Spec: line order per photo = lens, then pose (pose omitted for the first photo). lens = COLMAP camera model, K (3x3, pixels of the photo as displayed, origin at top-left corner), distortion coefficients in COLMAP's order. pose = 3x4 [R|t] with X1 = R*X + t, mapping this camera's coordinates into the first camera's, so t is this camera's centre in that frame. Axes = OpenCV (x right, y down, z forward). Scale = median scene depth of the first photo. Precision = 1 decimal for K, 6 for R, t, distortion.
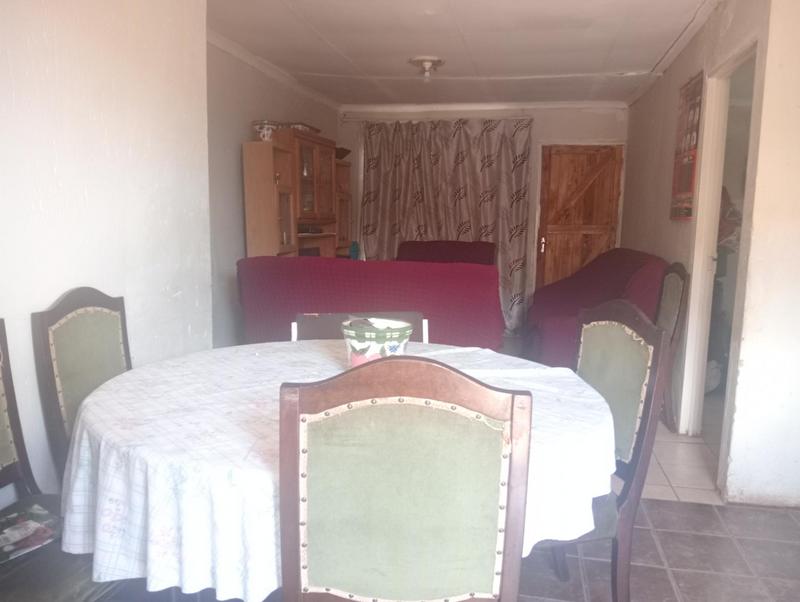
lens RADIAL K [[628.1, 0, 401.5], [0, 628.1, 305.6], [0, 0, 1]] dist [0.068228, -0.180844]
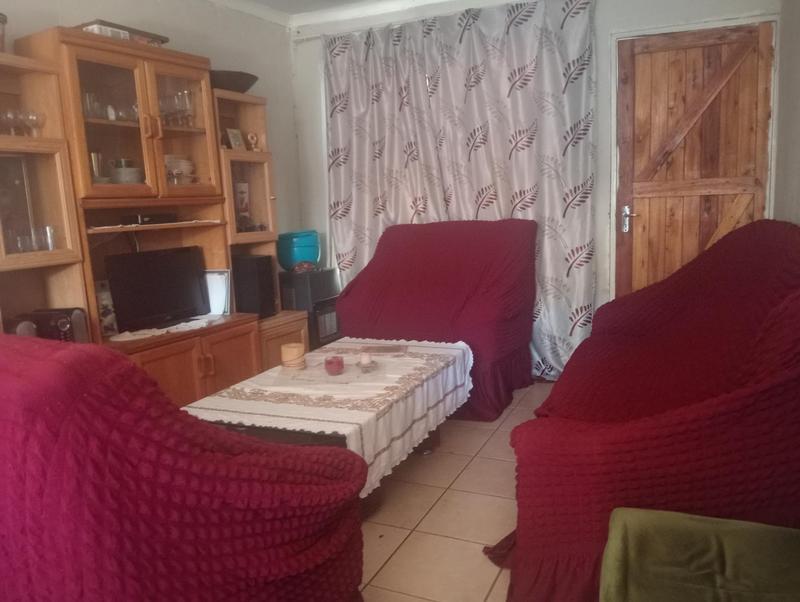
lens RADIAL K [[628.1, 0, 401.5], [0, 628.1, 305.6], [0, 0, 1]] dist [0.068228, -0.180844]
pose [[0.973866, -0.023739, -0.225879, 0.155518], [0.031289, 0.999063, 0.029906, -0.042506], [0.224957, -0.036192, 0.973696, 0.405235]]
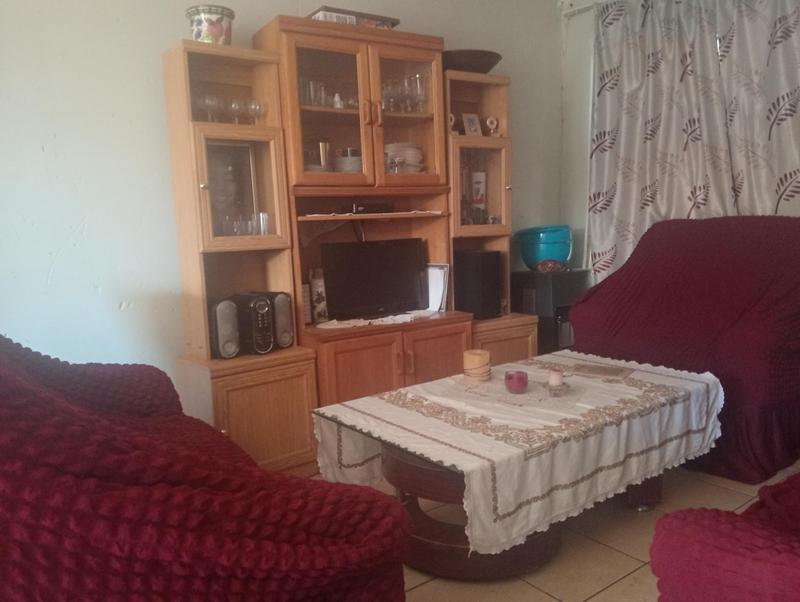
lens RADIAL K [[628.1, 0, 401.5], [0, 628.1, 305.6], [0, 0, 1]] dist [0.068228, -0.180844]
pose [[0.746959, 0.047056, -0.663203, 0.194857], [-0.037043, 0.998888, 0.029152, -0.041713], [0.663837, 0.002791, 0.747872, 0.488799]]
